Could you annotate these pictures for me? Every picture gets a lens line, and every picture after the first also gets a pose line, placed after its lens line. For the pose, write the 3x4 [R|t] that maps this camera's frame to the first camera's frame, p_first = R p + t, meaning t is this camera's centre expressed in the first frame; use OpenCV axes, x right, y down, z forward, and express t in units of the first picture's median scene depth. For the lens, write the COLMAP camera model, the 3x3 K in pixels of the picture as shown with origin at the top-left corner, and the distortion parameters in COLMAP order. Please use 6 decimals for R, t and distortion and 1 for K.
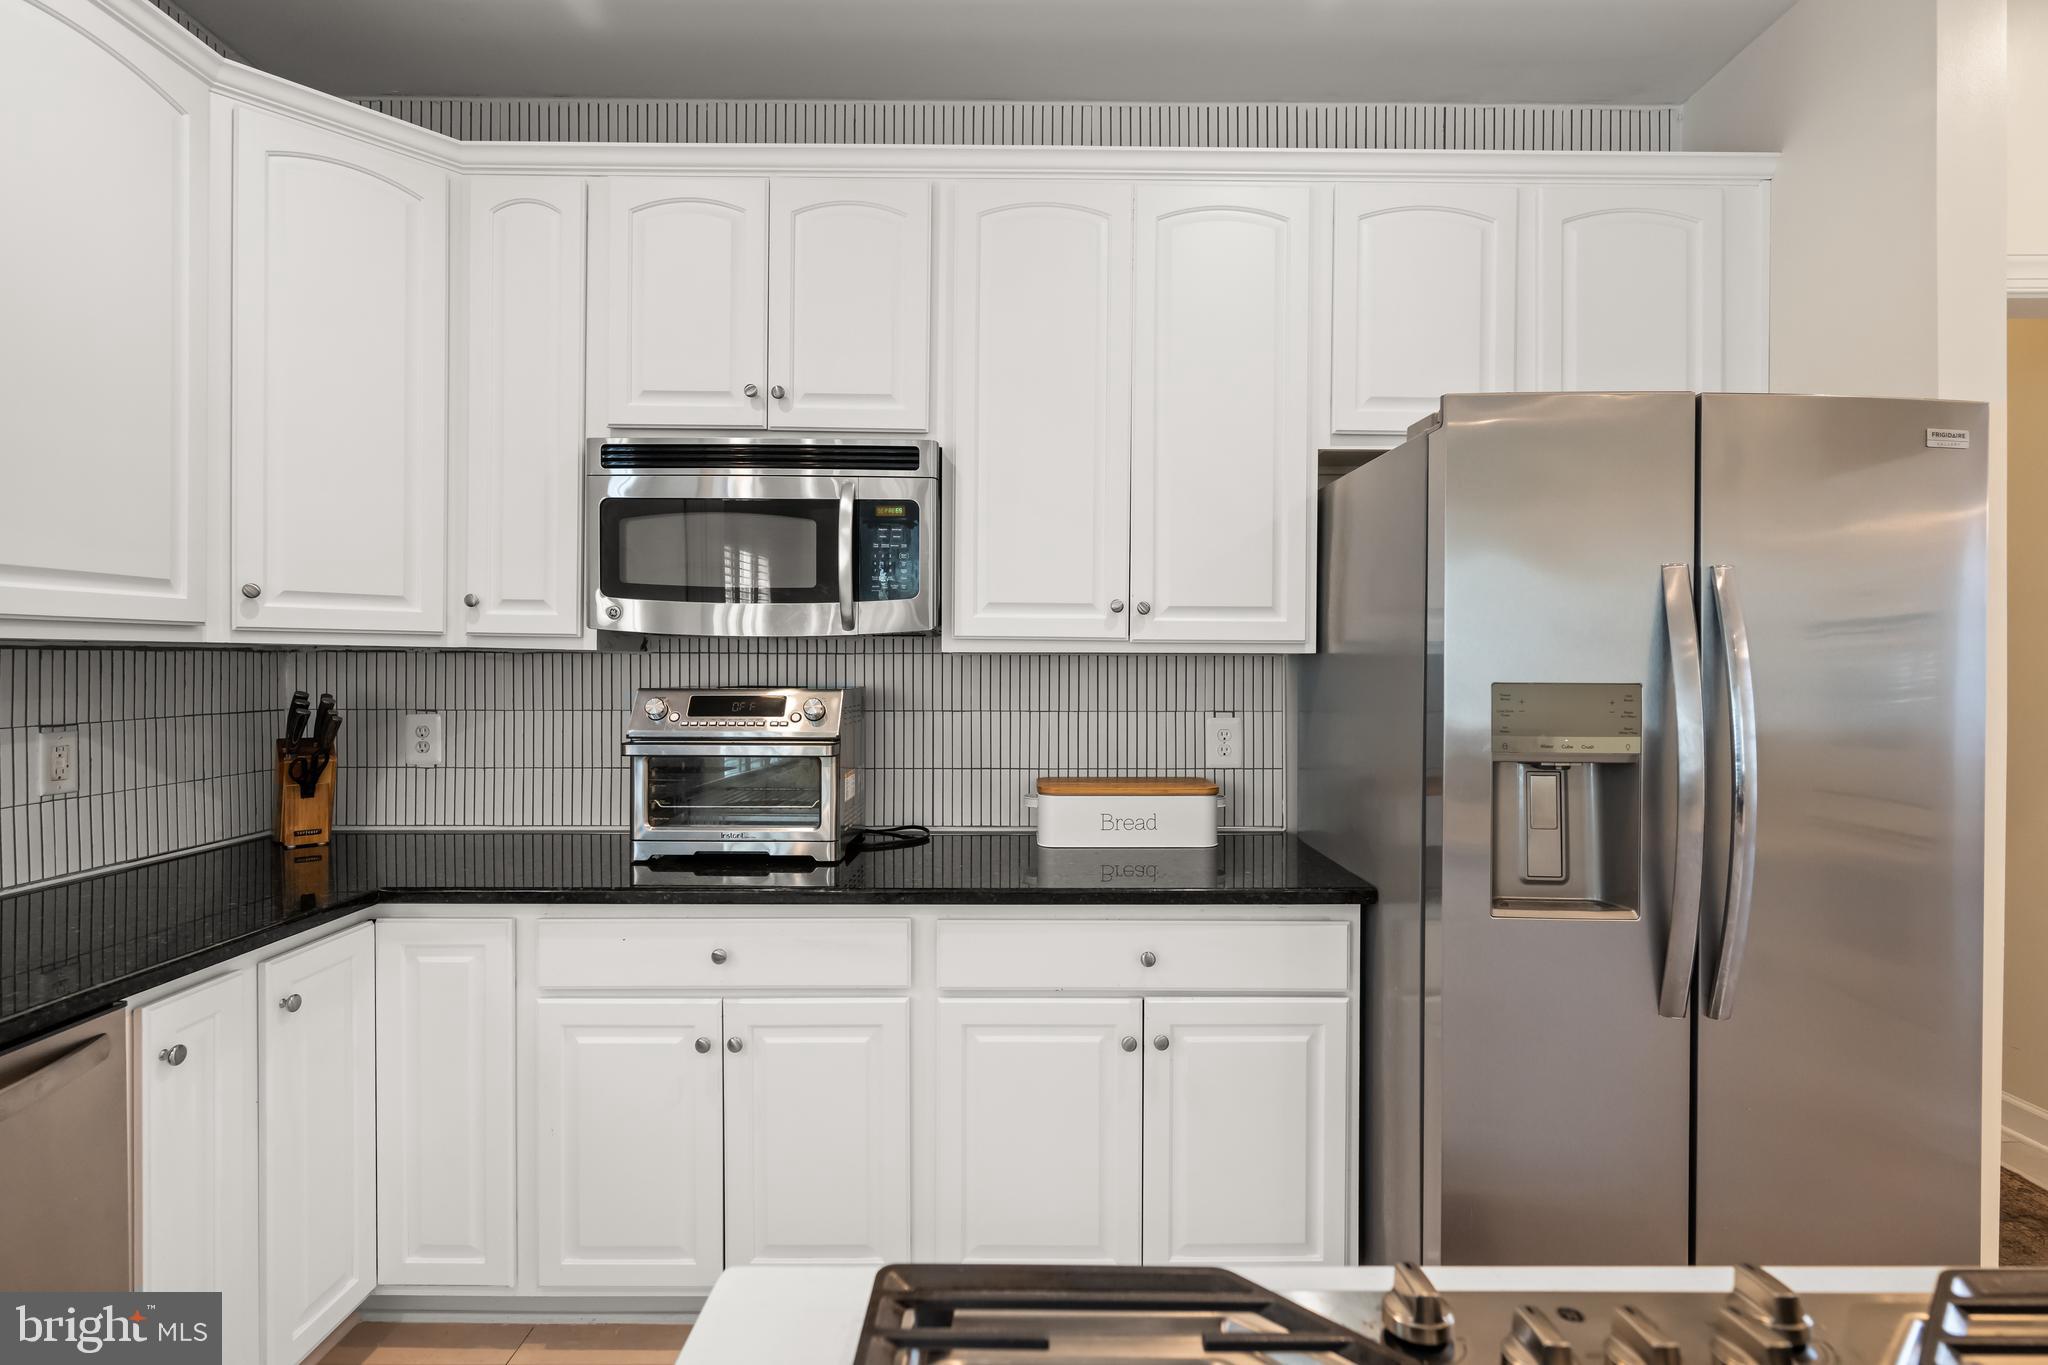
lens RADIAL K [[984.0, 0, 1030.3], [0, 984.0, 668.2], [0, 0, 1]] dist [0.000383, -0.000012]
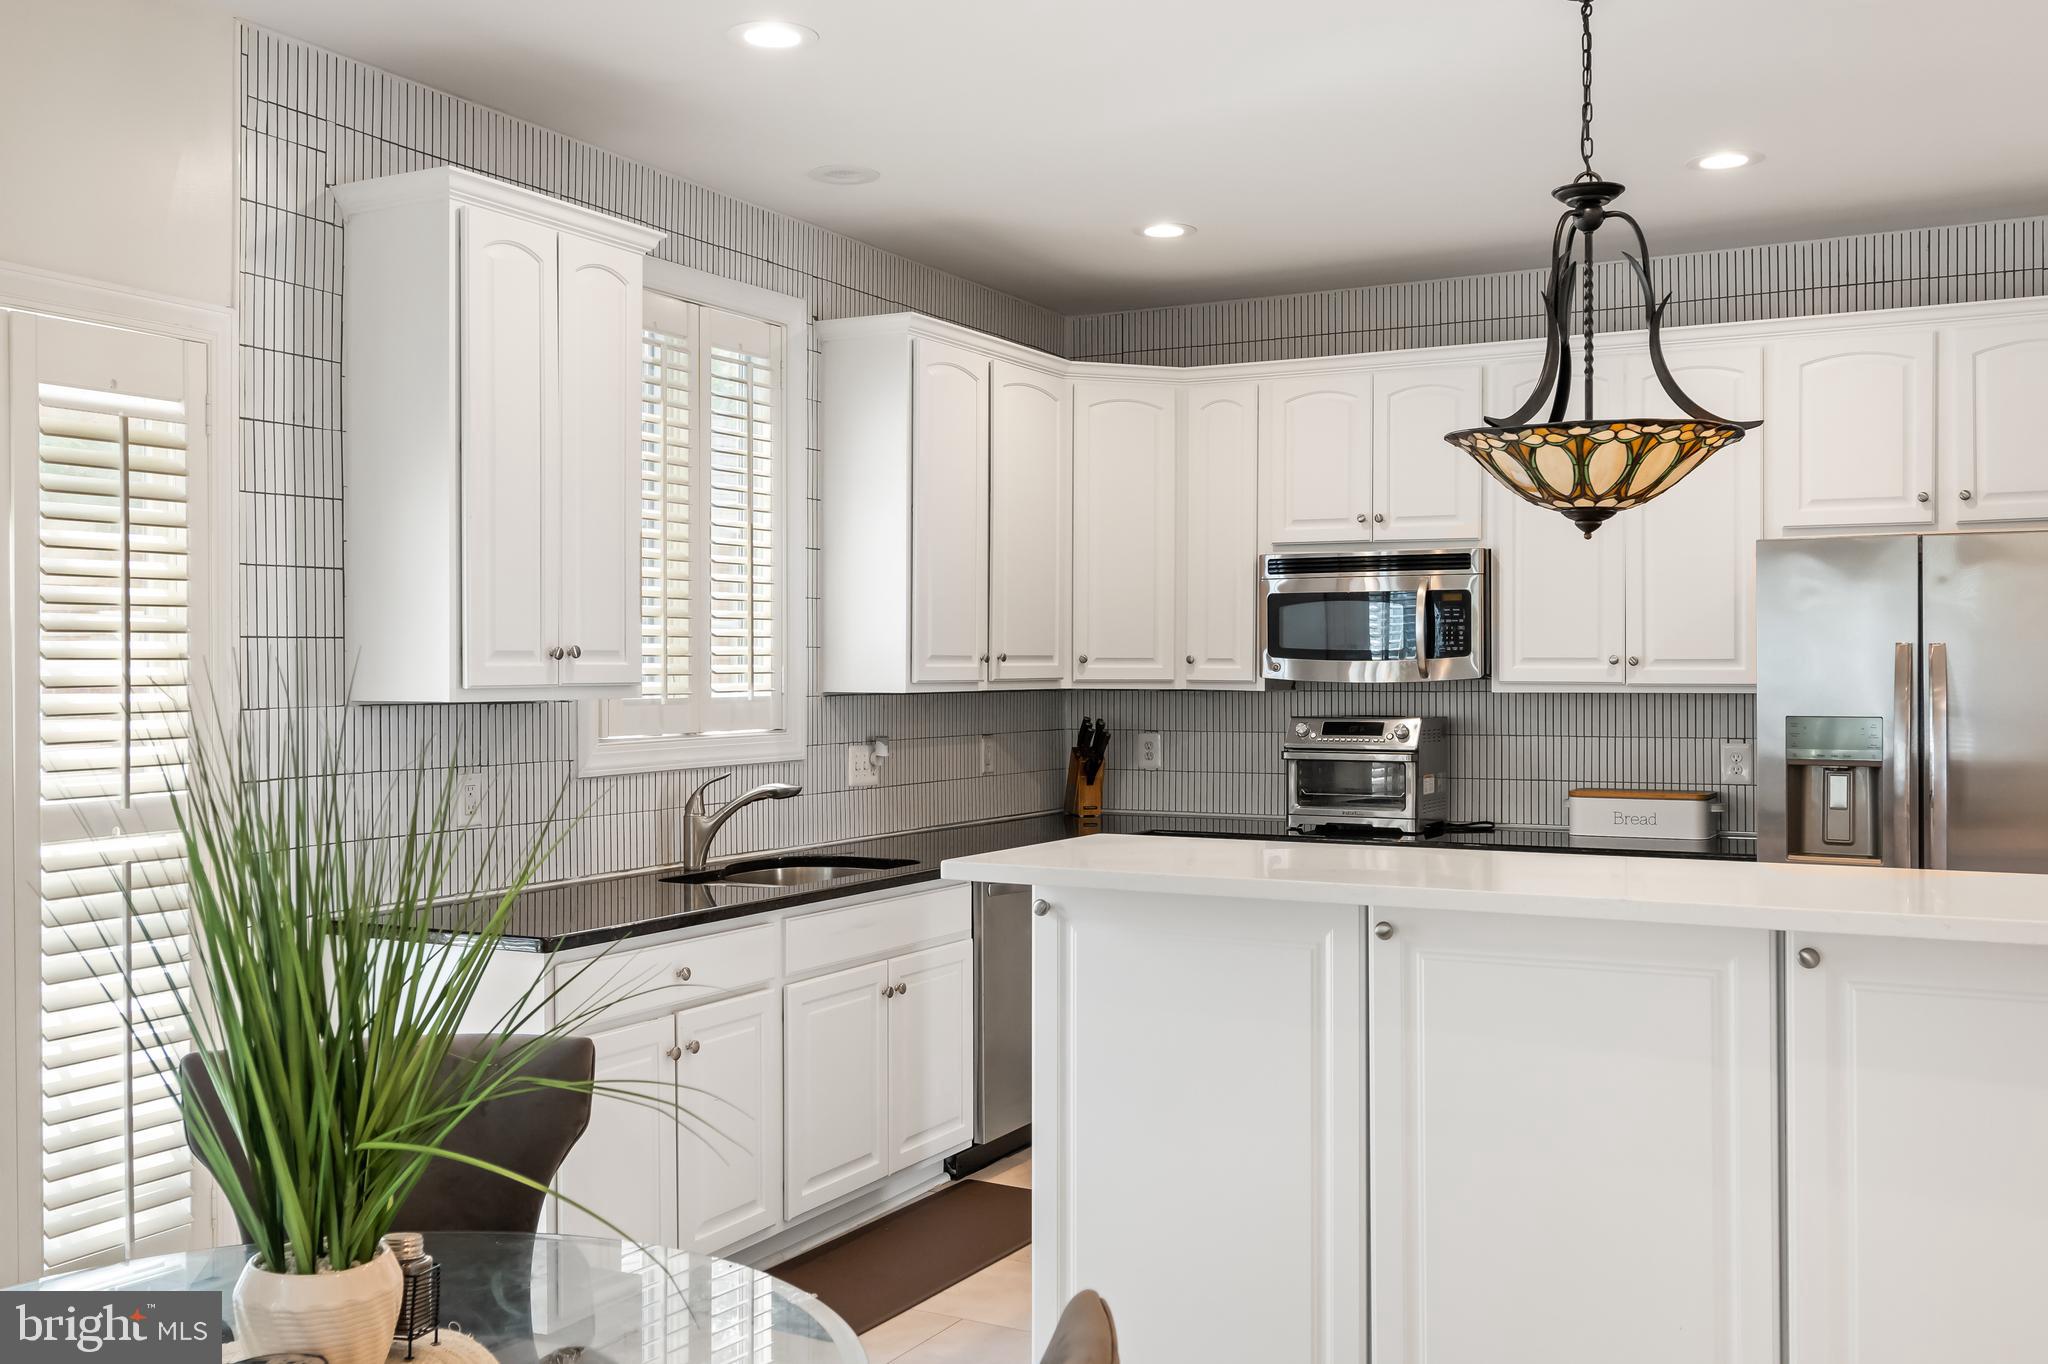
lens RADIAL K [[1853.3, 0, 1024.1], [0, 1853.3, 669.3], [0, 0, 1]] dist [-0.000922, 0.000000]
pose [[0.871785, -0.005685, -0.489856, 0.642556], [0.002358, 0.999970, -0.007408, -0.031963], [0.489883, 0.005304, 0.871772, -1.690417]]
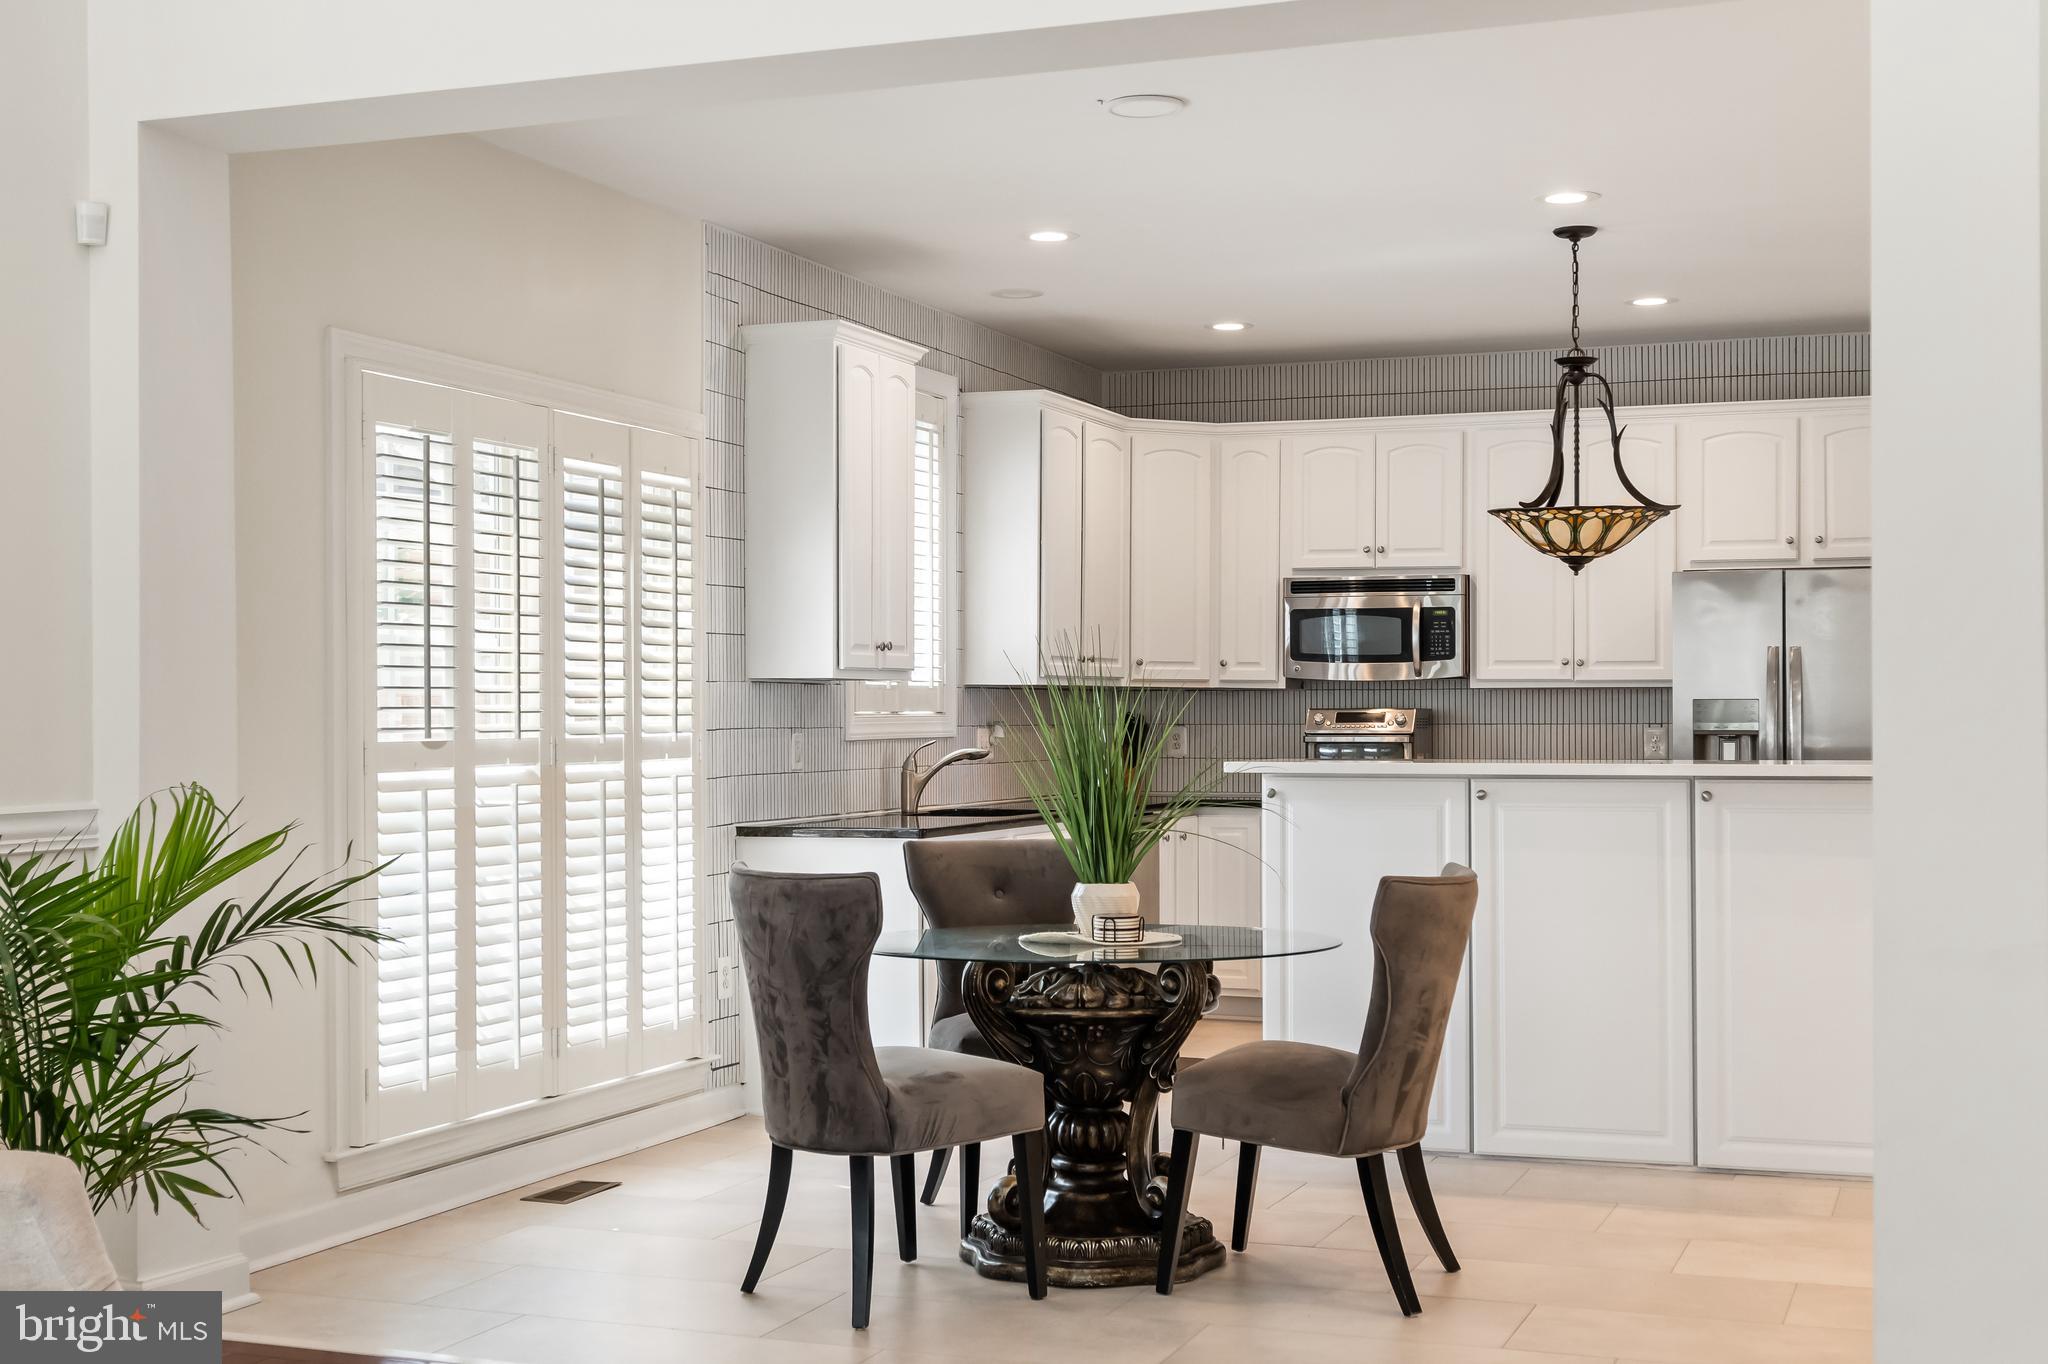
lens RADIAL K [[2465.4, 0, 1025.8], [0, 2465.4, 688.7], [0, 0, 1]] dist [0.007952, 0.000000]
pose [[0.927113, -0.008583, -0.374684, 0.861823], [0.002541, 0.999859, -0.016618, 0.059038], [0.374774, 0.014455, 0.927004, -3.550872]]
